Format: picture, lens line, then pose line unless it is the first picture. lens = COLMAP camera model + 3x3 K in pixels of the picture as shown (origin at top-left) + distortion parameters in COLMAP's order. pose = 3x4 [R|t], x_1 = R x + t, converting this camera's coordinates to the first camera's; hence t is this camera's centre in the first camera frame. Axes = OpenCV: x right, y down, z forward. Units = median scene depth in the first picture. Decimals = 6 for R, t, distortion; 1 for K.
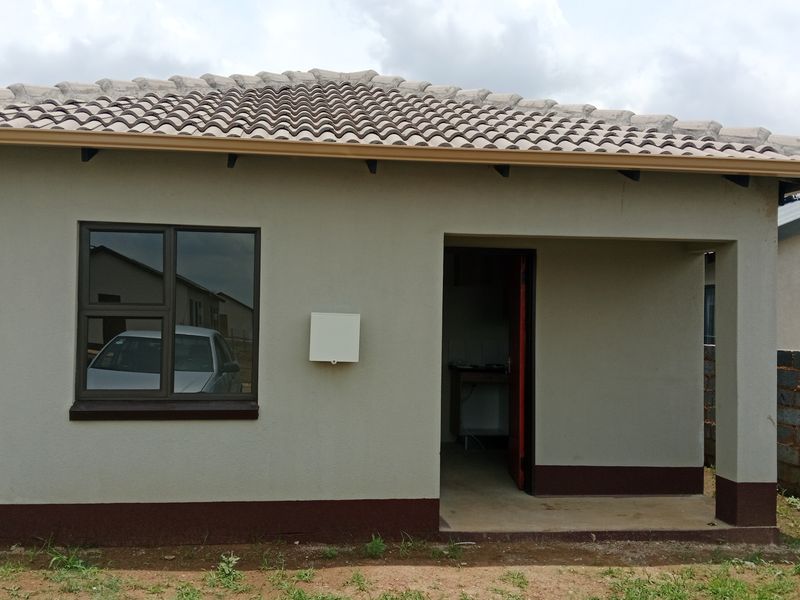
lens RADIAL K [[863.7, 0, 405.2], [0, 863.7, 300.5], [0, 0, 1]] dist [0.070053, 0.000000]
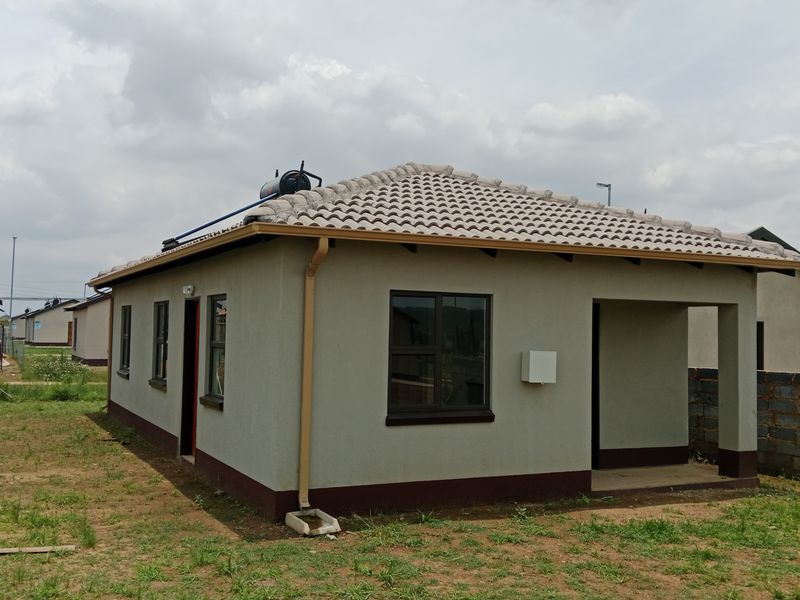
lens RADIAL K [[863.7, 0, 396.1], [0, 863.7, 298.1], [0, 0, 1]] dist [0.070053, 0.000000]
pose [[0.946101, 0.008455, 0.323761, -0.815202], [-0.000646, 0.999706, -0.024220, -0.041625], [-0.323871, 0.022706, 0.945829, -0.373059]]
